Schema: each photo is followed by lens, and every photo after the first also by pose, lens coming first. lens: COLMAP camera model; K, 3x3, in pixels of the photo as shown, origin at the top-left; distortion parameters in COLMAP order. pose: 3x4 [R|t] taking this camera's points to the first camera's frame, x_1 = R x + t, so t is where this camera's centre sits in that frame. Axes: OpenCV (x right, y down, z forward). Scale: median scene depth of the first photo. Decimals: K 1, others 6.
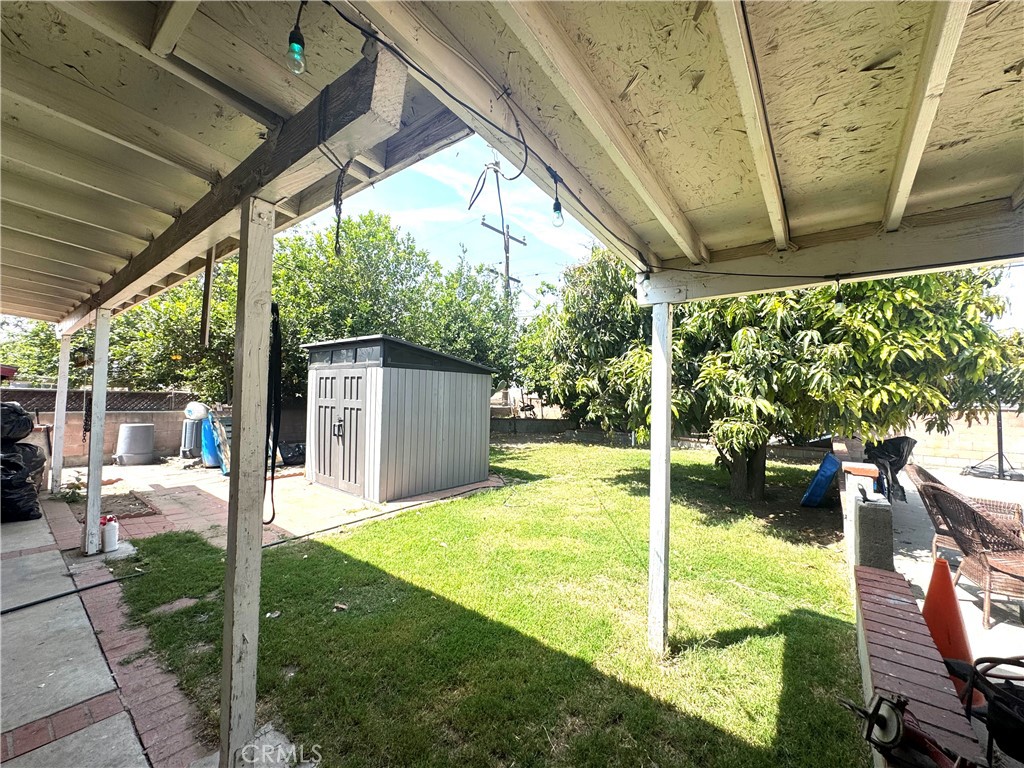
lens RADIAL K [[412.5, 0, 510.3], [0, 412.5, 379.7], [0, 0, 1]] dist [-0.000896, -0.000086]
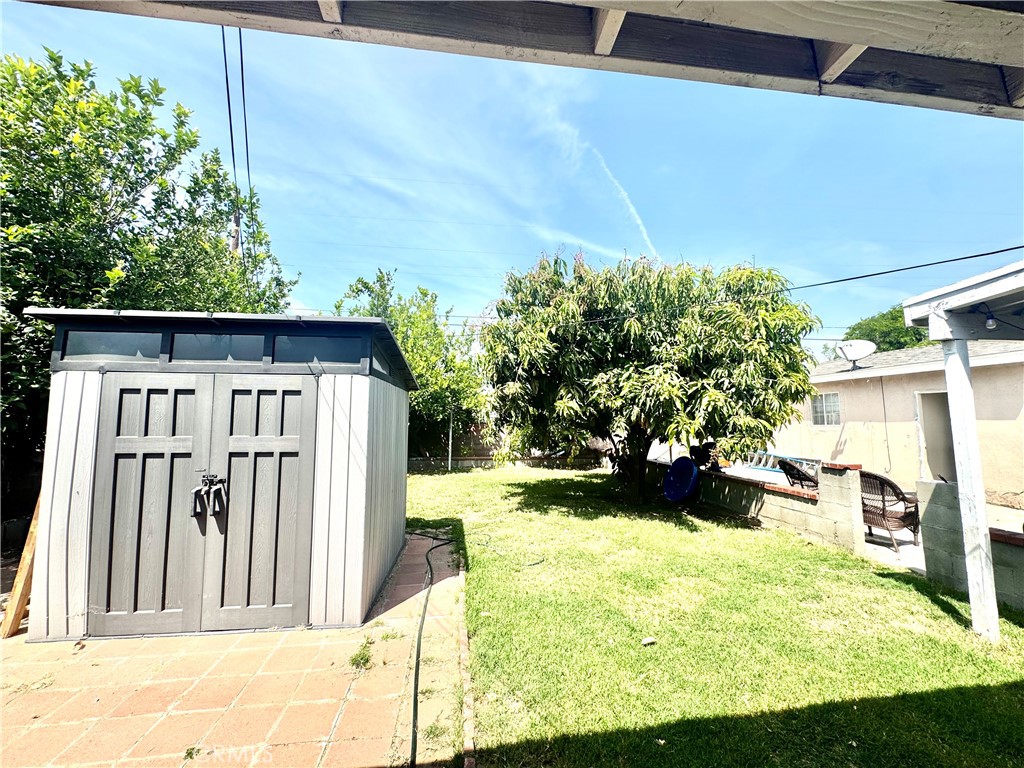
lens RADIAL K [[412.5, 0, 510.3], [0, 412.5, 379.7], [0, 0, 1]] dist [-0.000896, -0.000086]
pose [[0.693082, 0.048767, 0.719207, -0.526661], [-0.012966, 0.998391, -0.055203, 0.003452], [-0.720742, 0.028935, 0.692600, 0.423126]]
